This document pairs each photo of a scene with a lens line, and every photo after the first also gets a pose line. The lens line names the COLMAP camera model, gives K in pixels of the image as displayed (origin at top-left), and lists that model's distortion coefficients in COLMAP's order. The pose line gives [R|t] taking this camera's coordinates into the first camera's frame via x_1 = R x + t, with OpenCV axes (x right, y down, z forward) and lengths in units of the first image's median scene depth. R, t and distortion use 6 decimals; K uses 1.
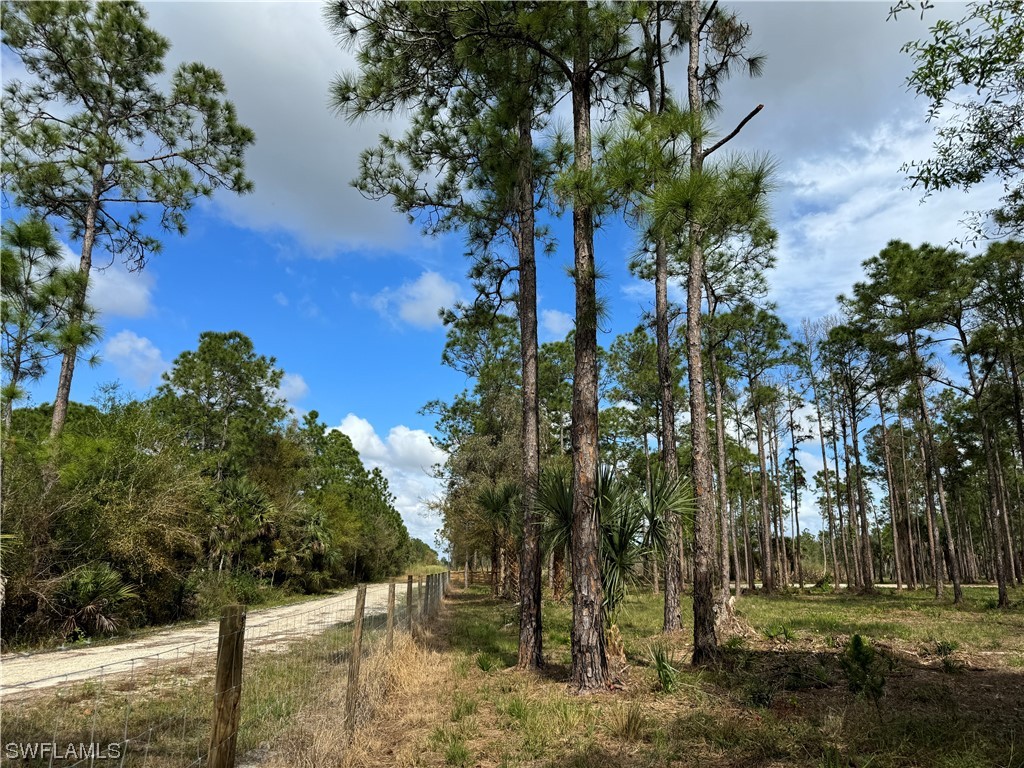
lens RADIAL K [[724.3, 0, 512.0], [0, 724.3, 384.0], [0, 0, 1]] dist [0.080514, -0.000310]
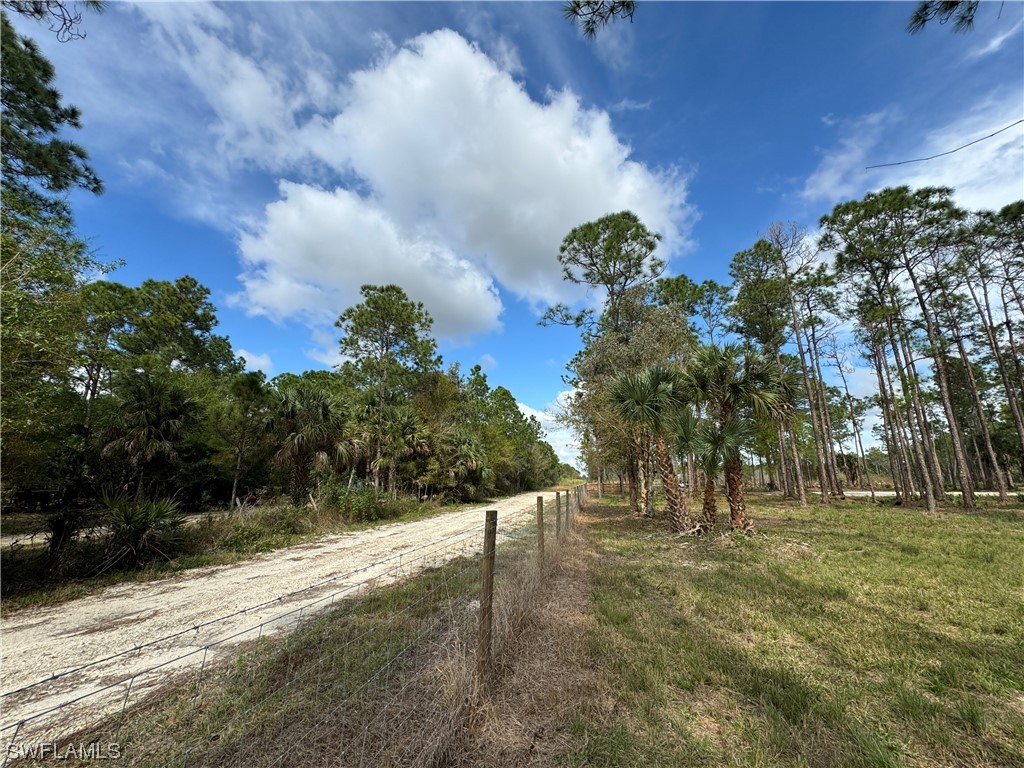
lens RADIAL K [[409.9, 0, 512.0], [0, 409.9, 384.0], [0, 0, 1]] dist [0.000492, 0.000112]
pose [[0.965951, -0.063545, -0.250802, -0.024292], [0.067337, 0.997709, 0.006558, 0.085838], [0.249810, -0.023223, 0.968016, 0.344465]]
